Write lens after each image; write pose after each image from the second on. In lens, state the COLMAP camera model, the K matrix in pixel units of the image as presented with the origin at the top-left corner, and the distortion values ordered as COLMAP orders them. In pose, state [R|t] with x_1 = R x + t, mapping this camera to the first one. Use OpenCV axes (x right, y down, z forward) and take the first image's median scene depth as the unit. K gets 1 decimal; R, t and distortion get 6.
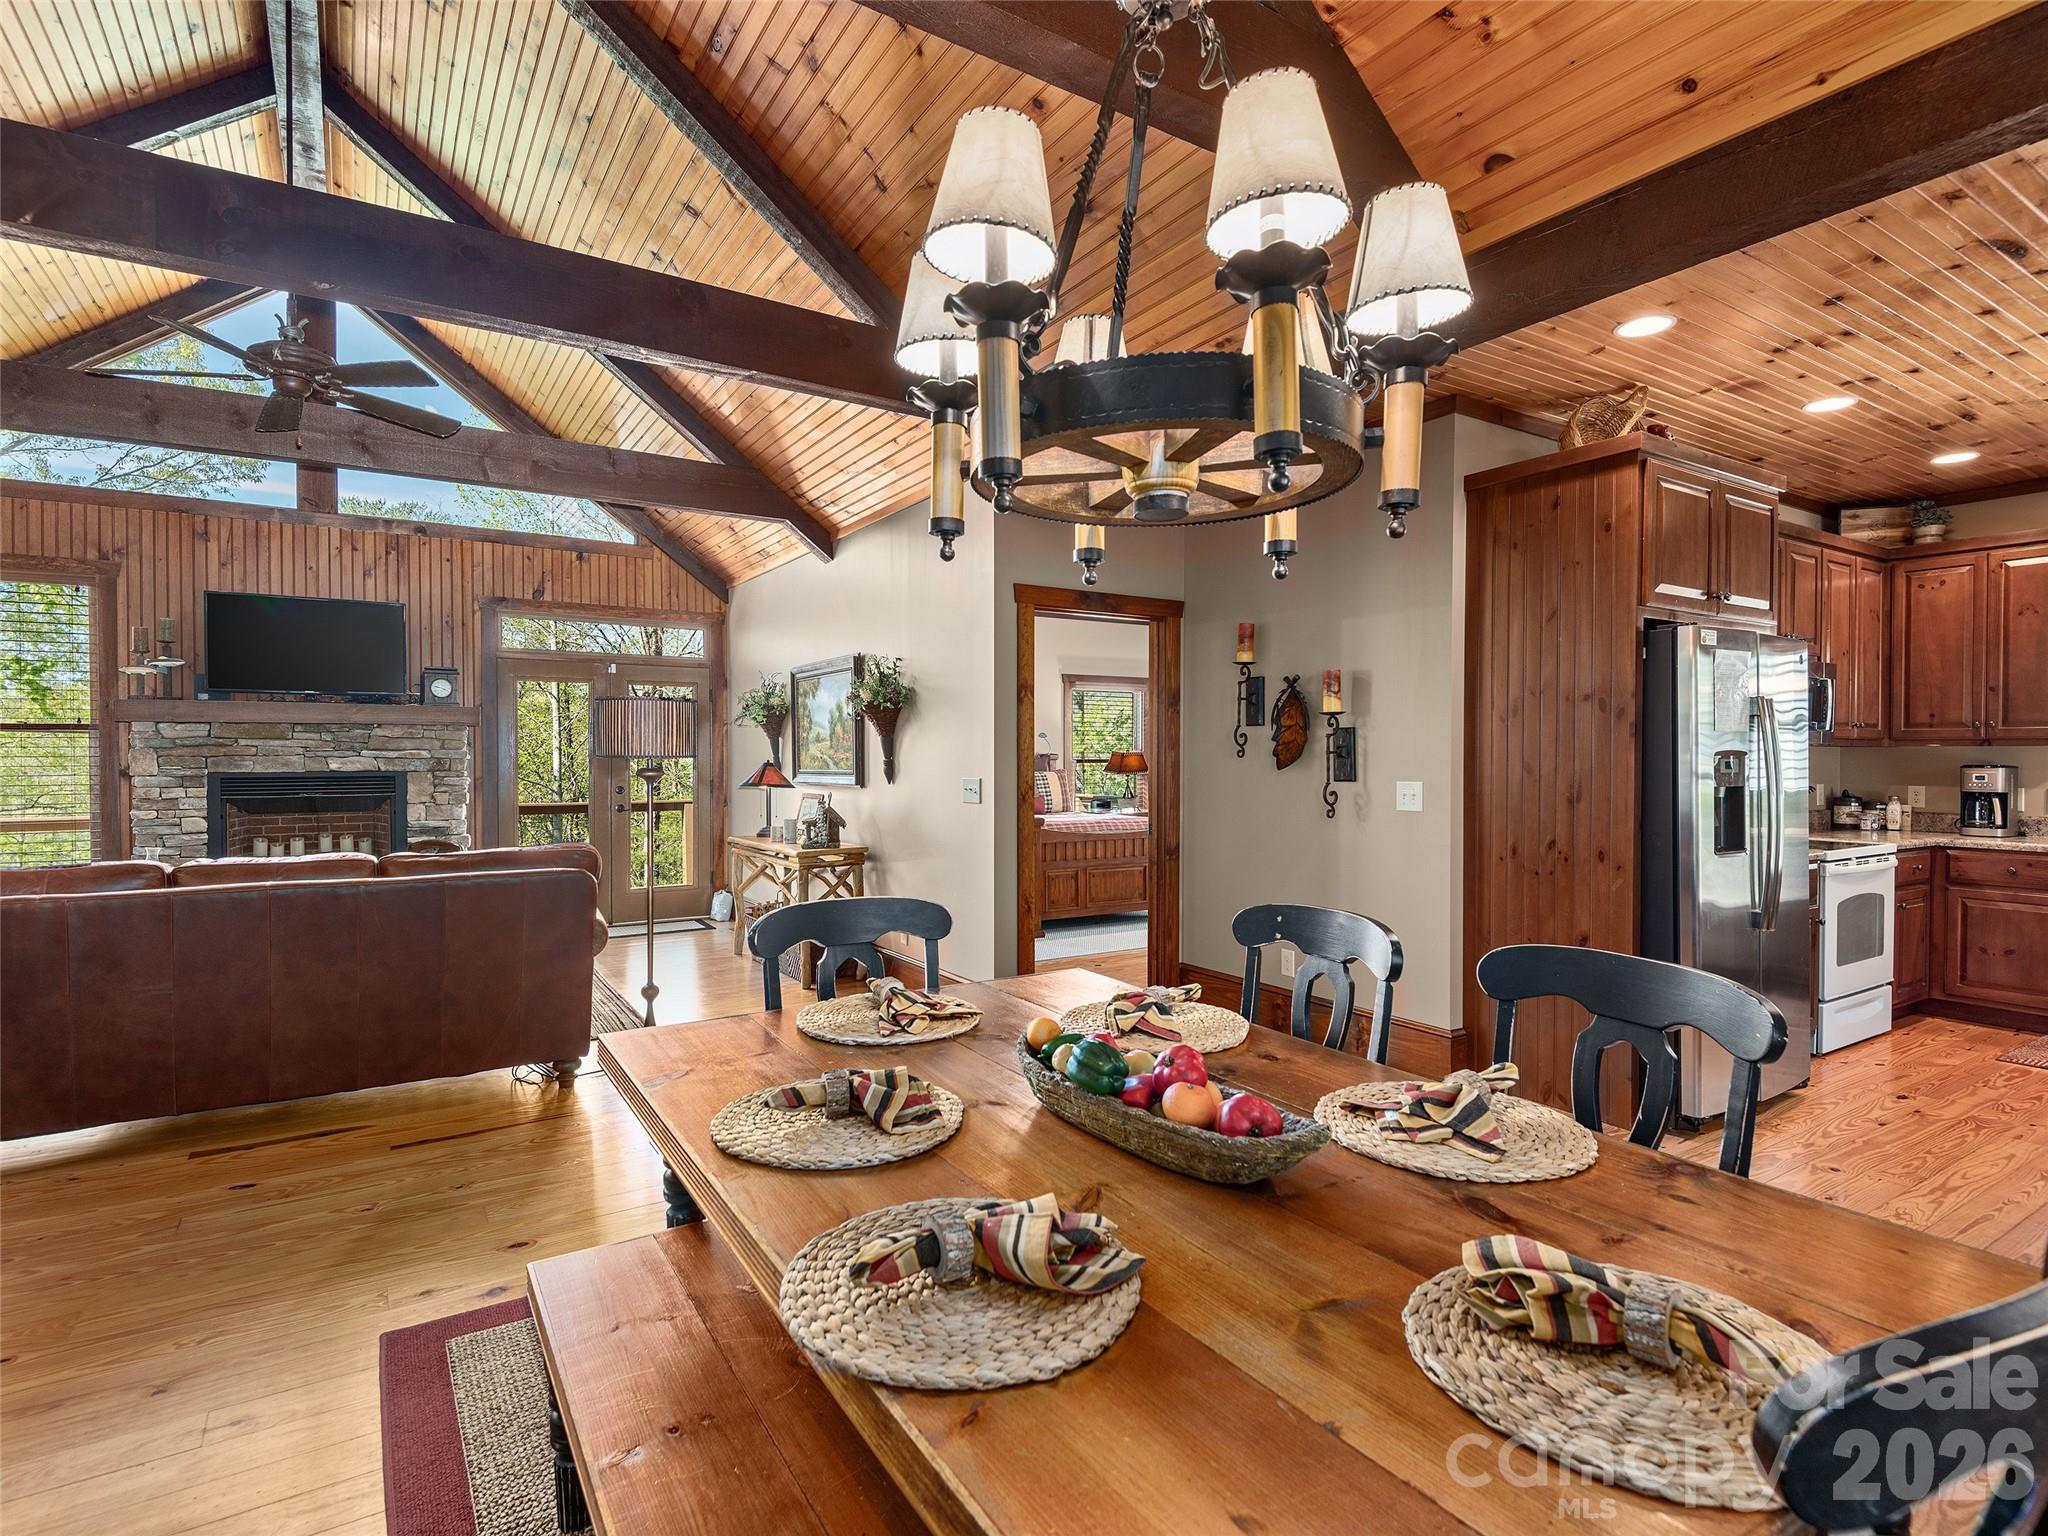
lens RADIAL K [[1031.2, 0, 1018.4], [0, 1031.2, 764.3], [0, 0, 1]] dist [0.033612, -0.025123]
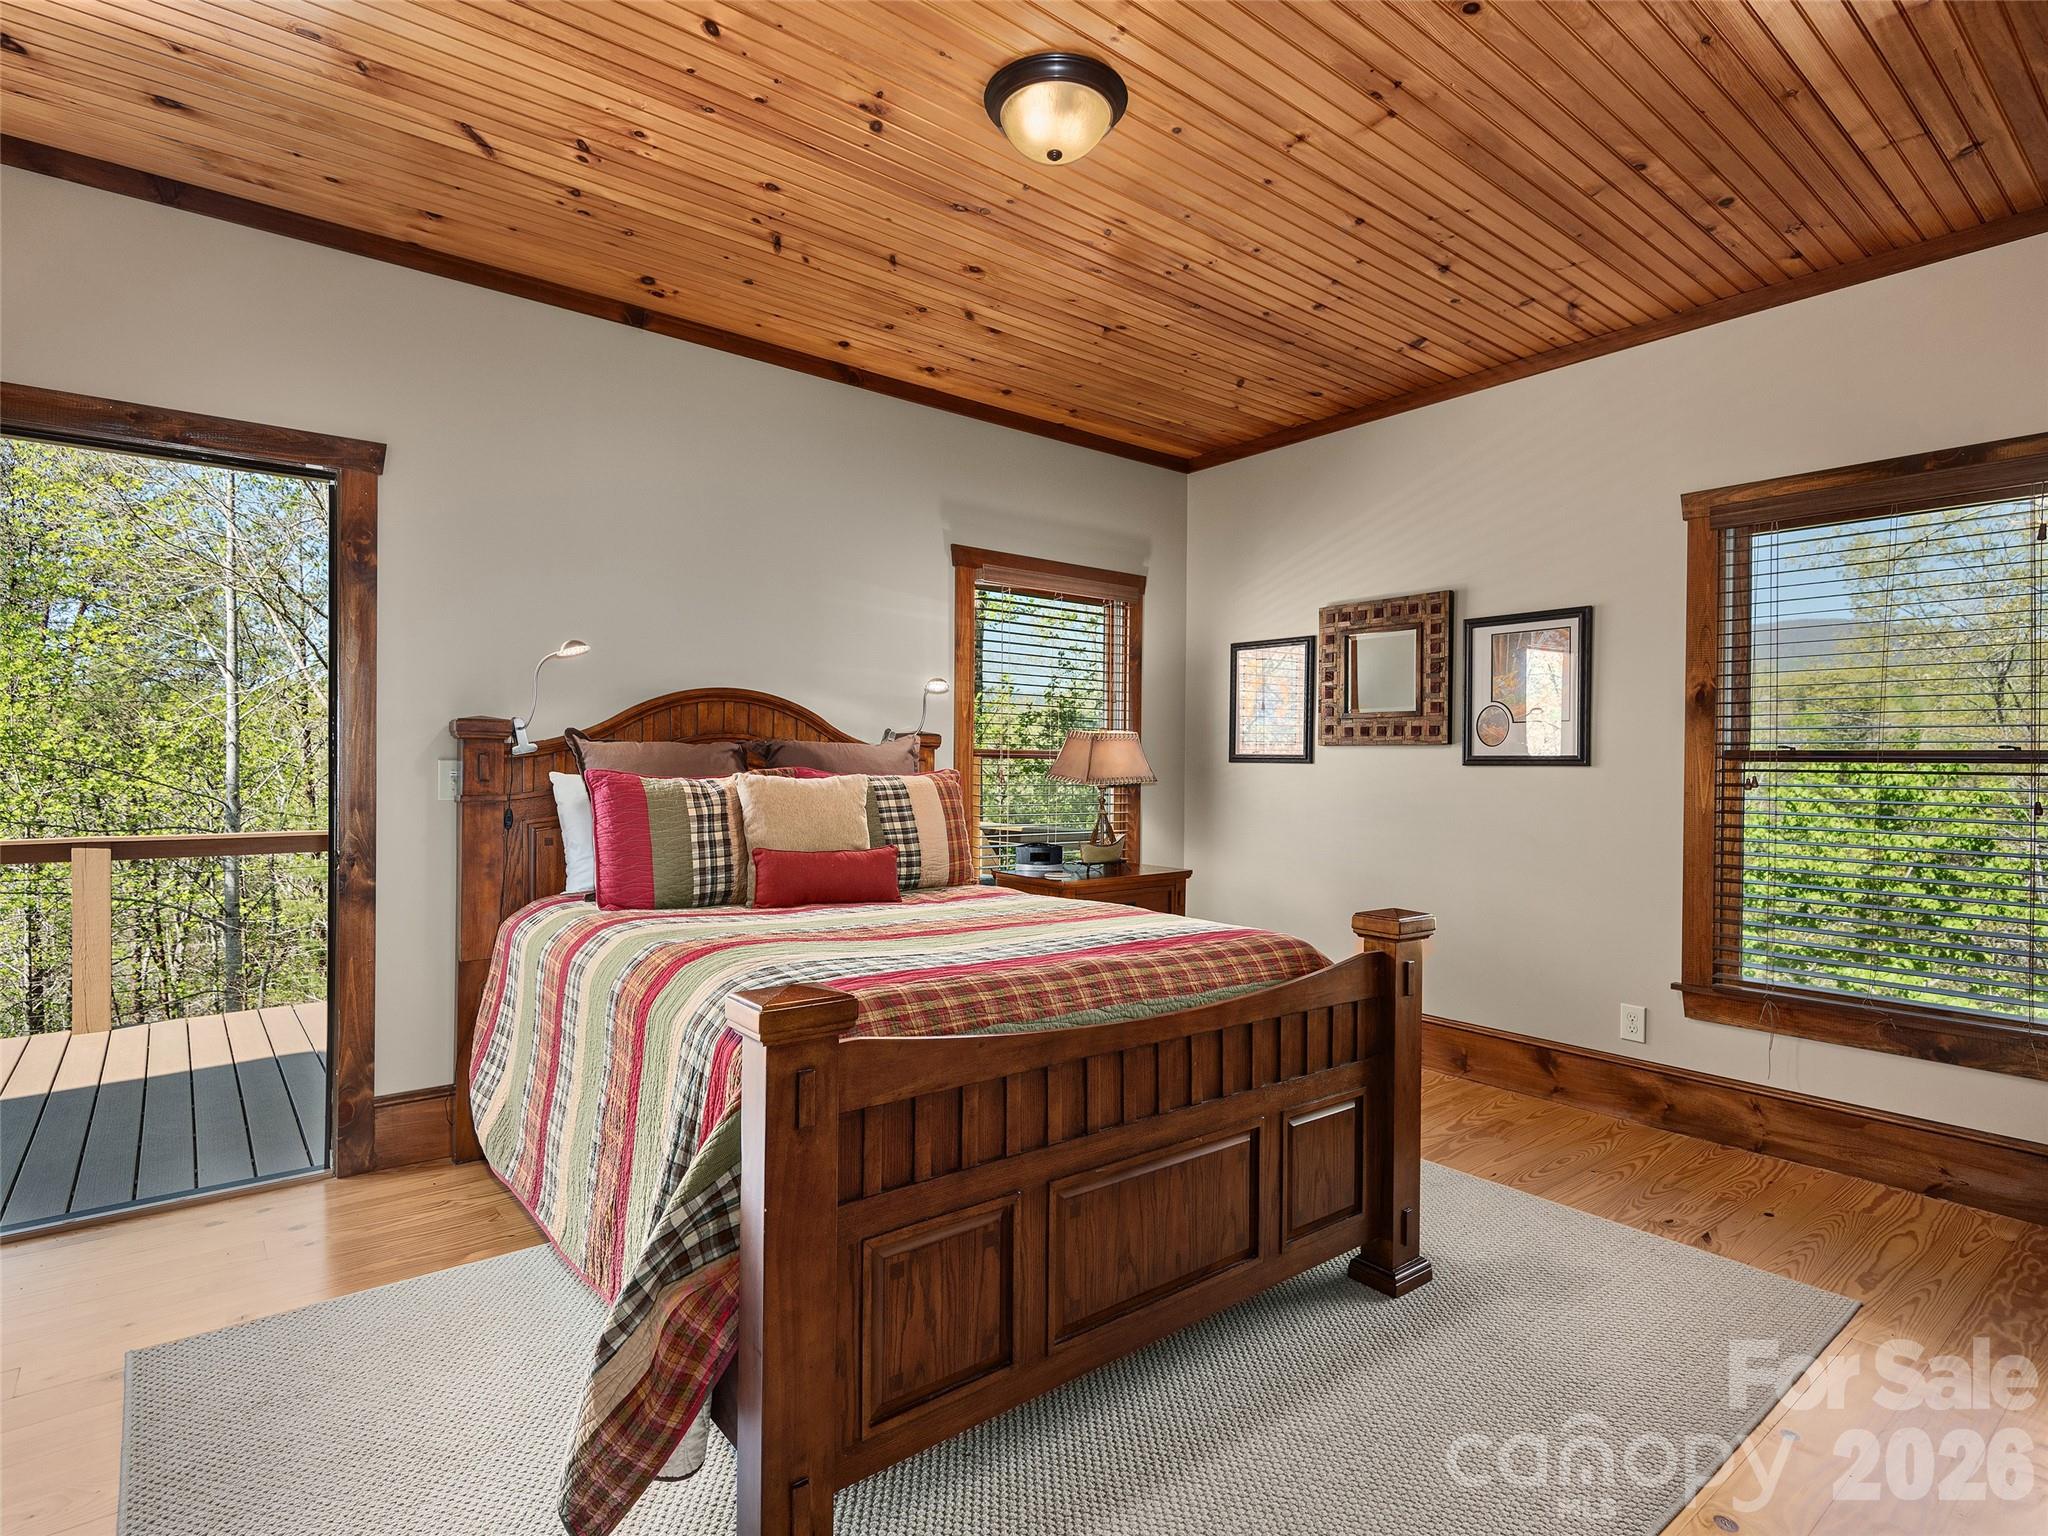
lens RADIAL K [[1031.2, 0, 1018.4], [0, 1031.2, 764.3], [0, 0, 1]] dist [0.033612, -0.025123]
pose [[0.994576, 0.004656, 0.103910, 0.034002], [-0.004044, 0.999973, -0.006103, 0.006413], [-0.103936, 0.005650, 0.994568, 0.756600]]
